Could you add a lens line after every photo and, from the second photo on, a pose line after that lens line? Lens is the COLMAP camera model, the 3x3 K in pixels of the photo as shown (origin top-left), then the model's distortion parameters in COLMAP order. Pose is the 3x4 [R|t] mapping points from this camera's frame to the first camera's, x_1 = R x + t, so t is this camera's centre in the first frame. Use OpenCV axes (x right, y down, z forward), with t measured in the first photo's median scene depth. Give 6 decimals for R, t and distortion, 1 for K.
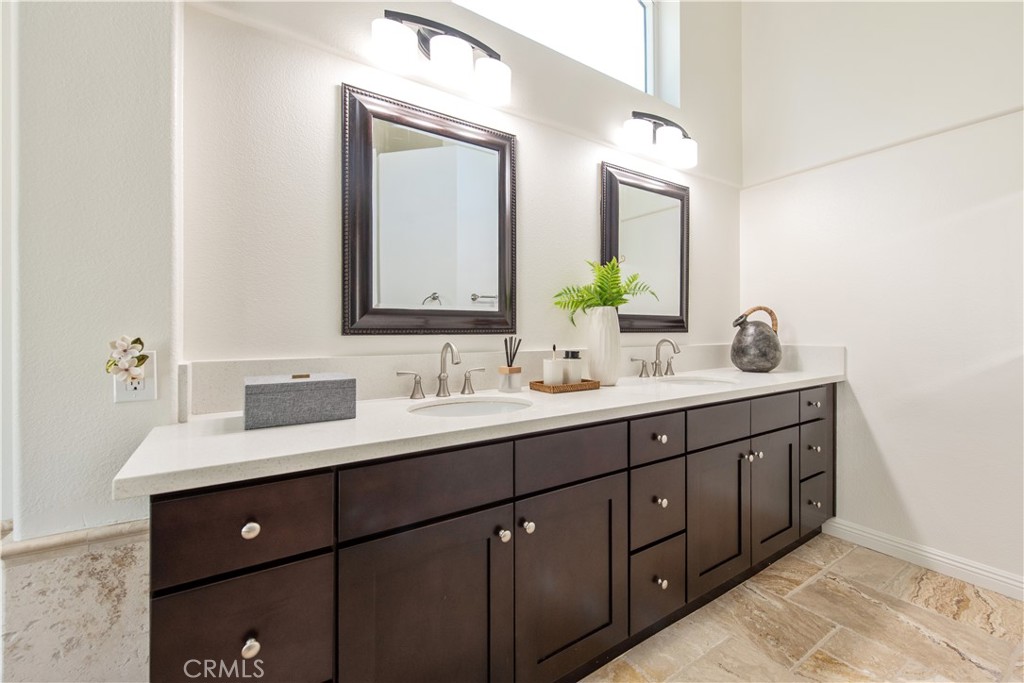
lens RADIAL K [[401.7, 0, 461.7], [0, 401.7, 340.2], [0, 0, 1]] dist [-0.003388, -0.000096]
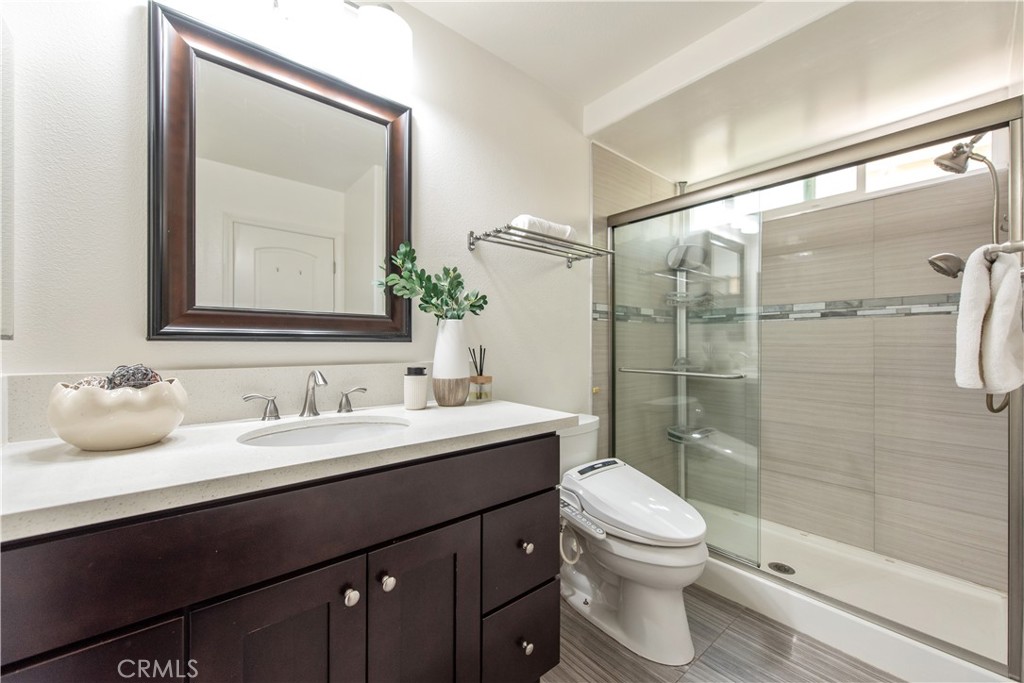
lens RADIAL K [[401.7, 0, 515.3], [0, 401.7, 340.9], [0, 0, 1]] dist [0.002023, -0.001039]
pose [[0.983774, 0.013474, 0.178904, 0.259803], [-0.010360, 0.999778, -0.018328, -0.004870], [-0.179111, 0.016177, 0.983696, 0.149927]]
